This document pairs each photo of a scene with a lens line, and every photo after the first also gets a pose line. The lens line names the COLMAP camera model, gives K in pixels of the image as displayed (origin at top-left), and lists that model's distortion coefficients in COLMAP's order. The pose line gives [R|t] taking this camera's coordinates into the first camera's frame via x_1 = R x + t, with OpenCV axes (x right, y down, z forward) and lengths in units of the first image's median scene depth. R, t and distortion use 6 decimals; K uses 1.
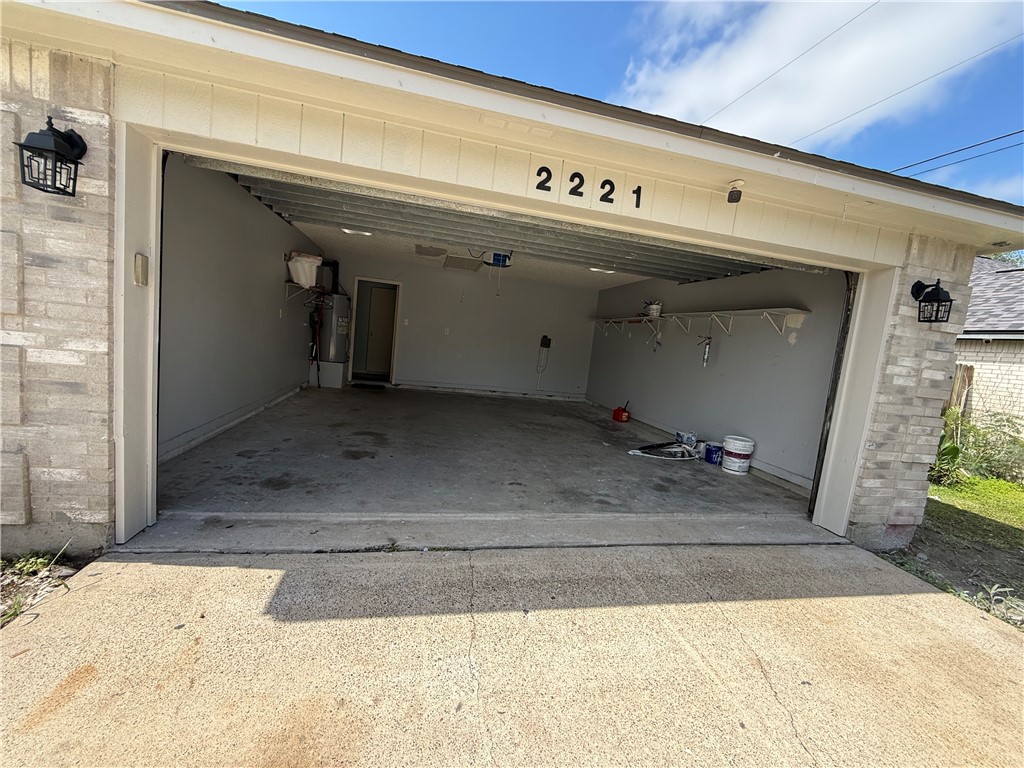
lens RADIAL K [[414.6, 0, 507.3], [0, 414.6, 382.4], [0, 0, 1]] dist [0.000758, 0.000412]
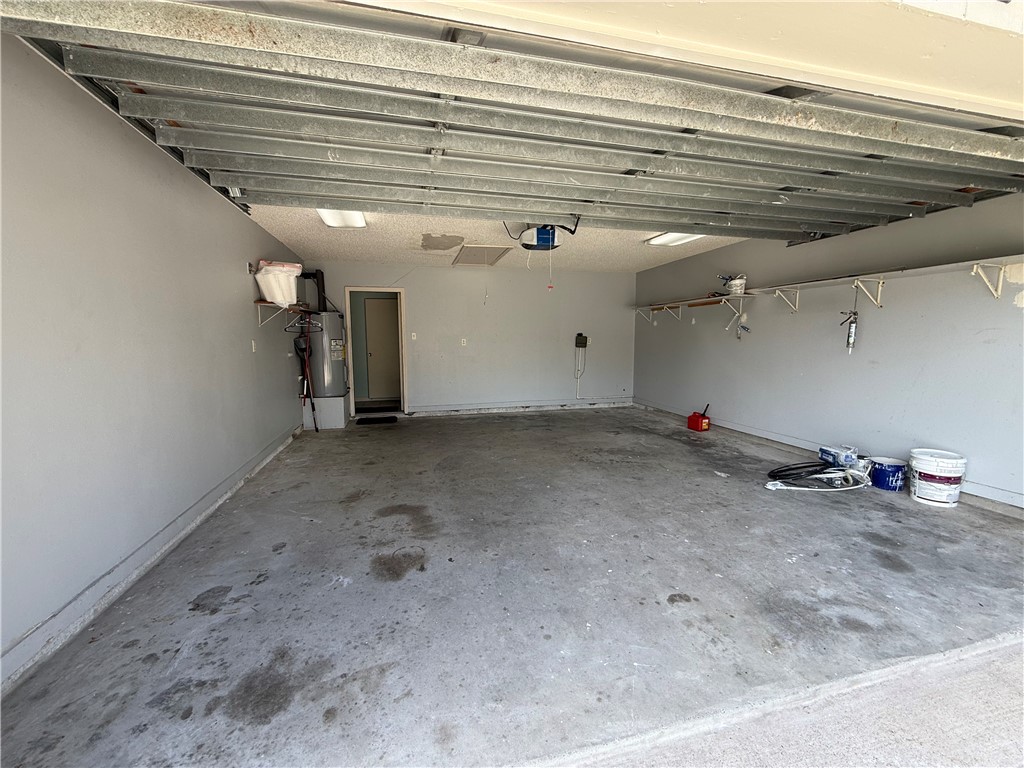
lens RADIAL K [[414.6, 0, 507.3], [0, 414.6, 382.4], [0, 0, 1]] dist [0.000758, 0.000412]
pose [[0.993412, -0.113731, 0.014078, -0.135735], [0.113701, 0.993511, 0.002913, -0.060188], [-0.014318, -0.001293, 0.999897, 0.296843]]
